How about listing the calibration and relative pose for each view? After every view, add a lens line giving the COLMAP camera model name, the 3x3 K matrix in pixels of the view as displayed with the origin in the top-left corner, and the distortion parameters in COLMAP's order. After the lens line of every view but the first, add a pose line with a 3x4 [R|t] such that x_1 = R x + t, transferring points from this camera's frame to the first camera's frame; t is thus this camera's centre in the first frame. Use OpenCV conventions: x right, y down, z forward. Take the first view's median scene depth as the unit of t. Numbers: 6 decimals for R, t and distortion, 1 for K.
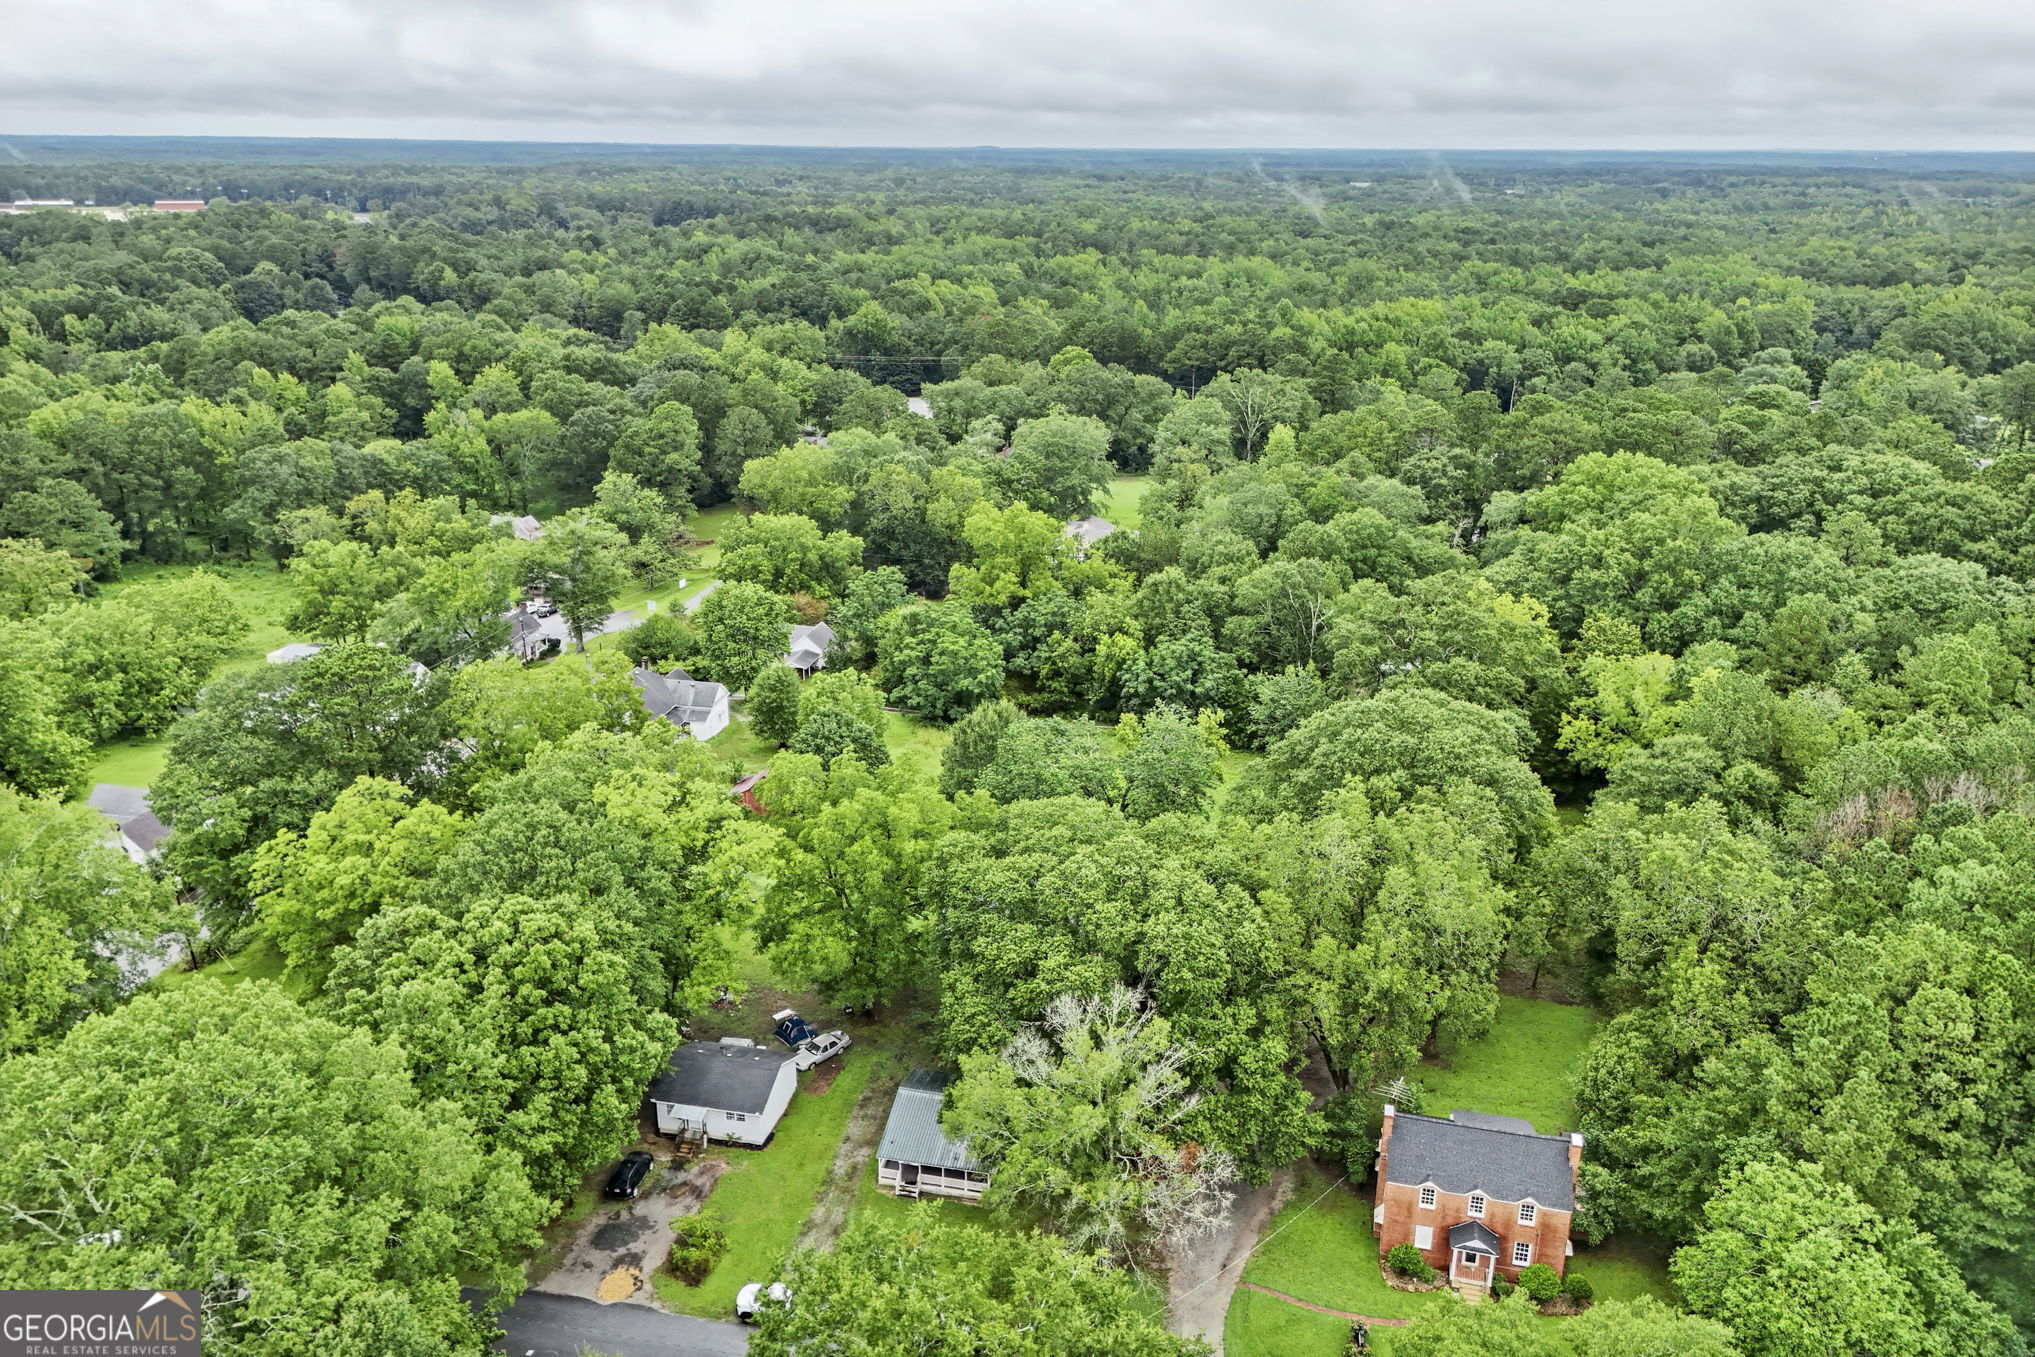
lens RADIAL K [[1485.2, 0, 1021.5], [0, 1485.2, 675.7], [0, 0, 1]] dist [0.117988, -0.193239]
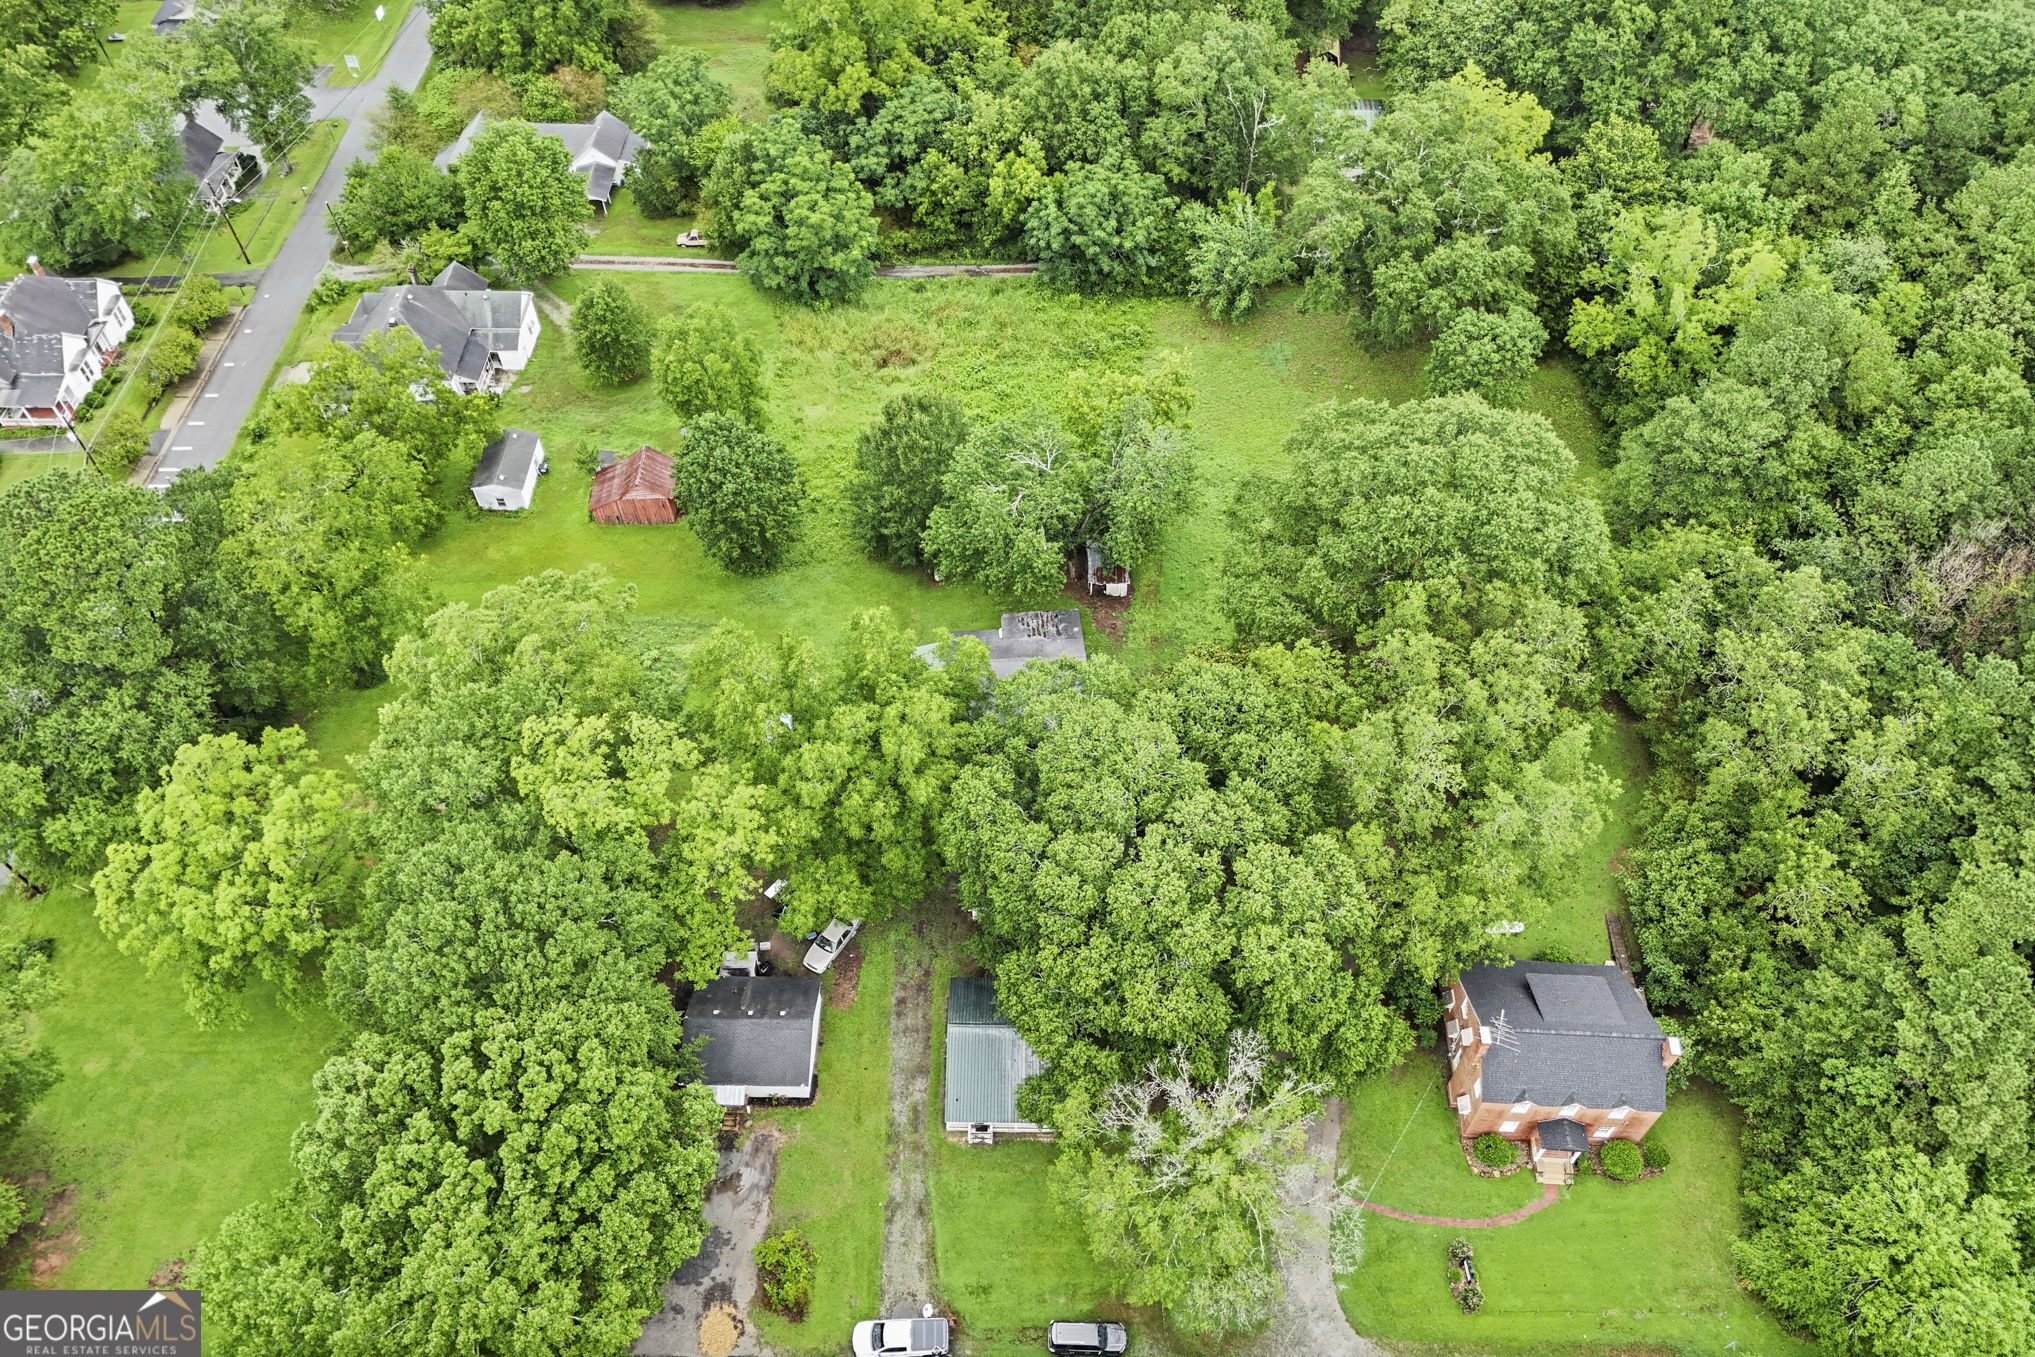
lens RADIAL K [[1491.9, 0, 1022.4], [0, 1491.9, 671.4], [0, 0, 1]] dist [0.080990, -0.074148]
pose [[0.982689, -0.151822, 0.106170, -0.059906], [0.072262, 0.841800, 0.534931, -0.236226], [-0.170588, -0.517999, 0.838198, 0.195778]]
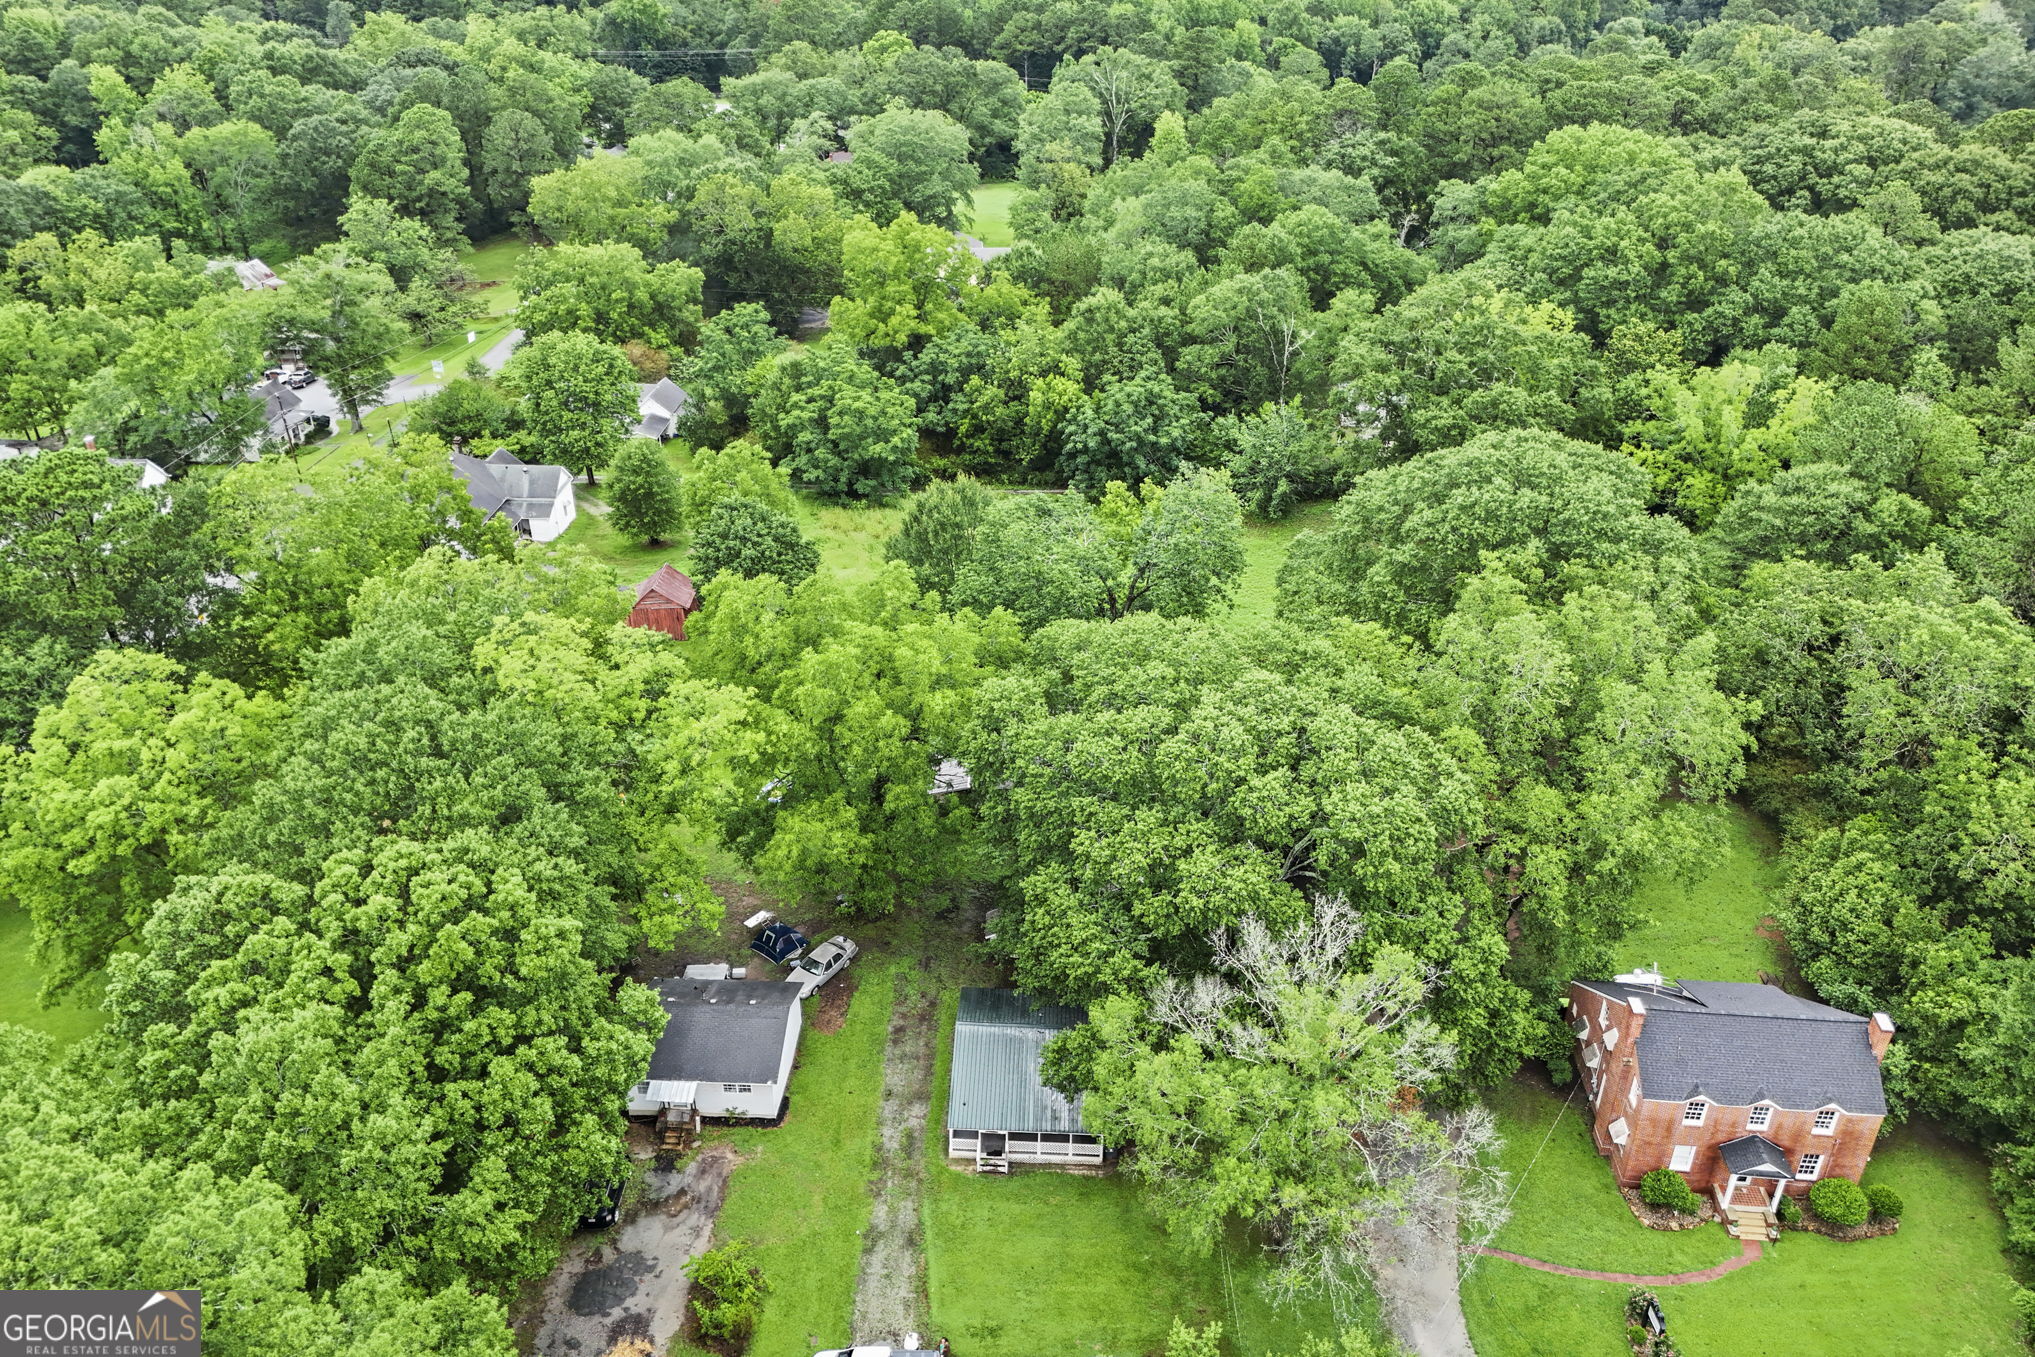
lens RADIAL K [[1491.9, 0, 1022.4], [0, 1491.9, 671.4], [0, 0, 1]] dist [0.080990, -0.074148]
pose [[0.987570, -0.081484, 0.134411, -0.079642], [0.057191, 0.982800, 0.175595, -0.014484], [-0.146407, -0.165725, 0.975244, 0.177915]]
